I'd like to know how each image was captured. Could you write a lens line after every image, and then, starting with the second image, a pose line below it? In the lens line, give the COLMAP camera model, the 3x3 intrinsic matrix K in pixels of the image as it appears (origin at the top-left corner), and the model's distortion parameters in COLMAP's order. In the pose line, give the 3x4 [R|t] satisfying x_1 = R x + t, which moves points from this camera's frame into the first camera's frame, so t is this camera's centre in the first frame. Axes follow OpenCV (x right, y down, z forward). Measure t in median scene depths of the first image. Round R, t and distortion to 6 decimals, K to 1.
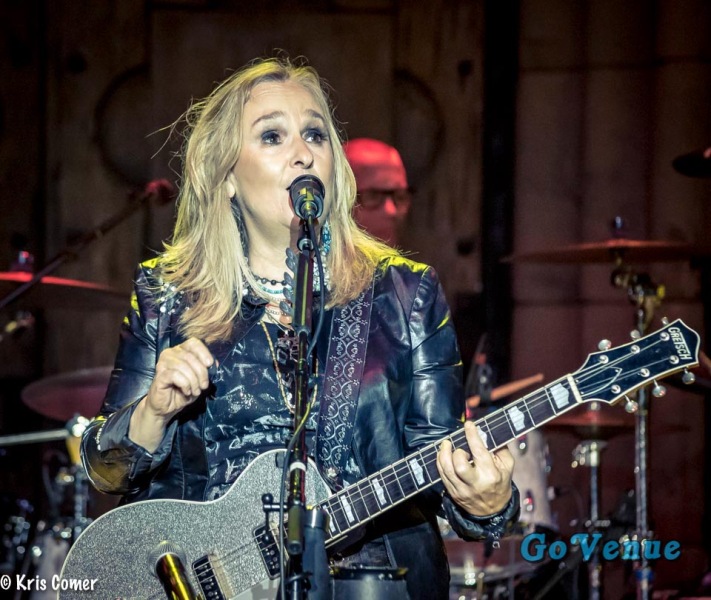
lens RADIAL K [[5198.4, 0, 355.5], [0, 5198.4, 300.0], [0, 0, 1]] dist [2.710146, 5.145595]
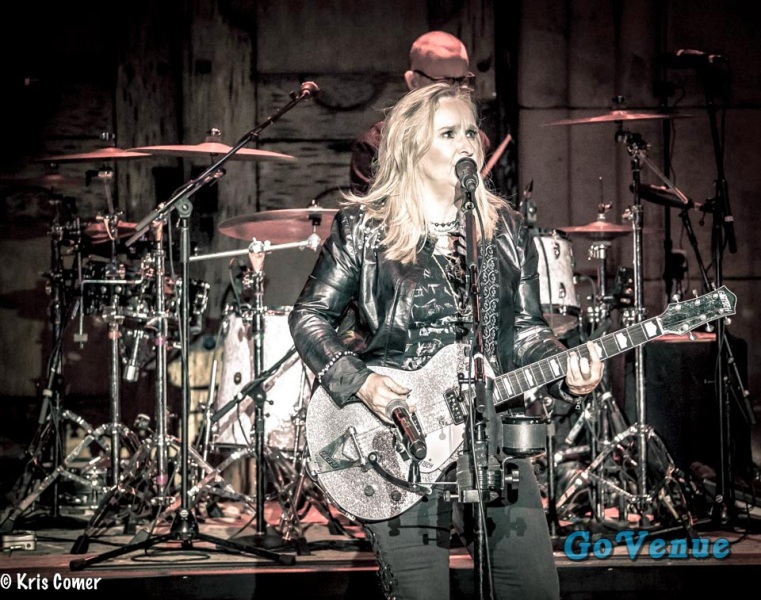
lens RADIAL K [[4365.5, 0, 410.2], [0, 4365.5, 266.8], [0, 0, 1]] dist [1.141595, 15.859706]
pose [[0.999354, -0.024559, 0.026256, -0.041872], [0.022529, 0.996928, 0.075016, -0.061497], [-0.028018, -0.074376, 0.996837, -0.228127]]
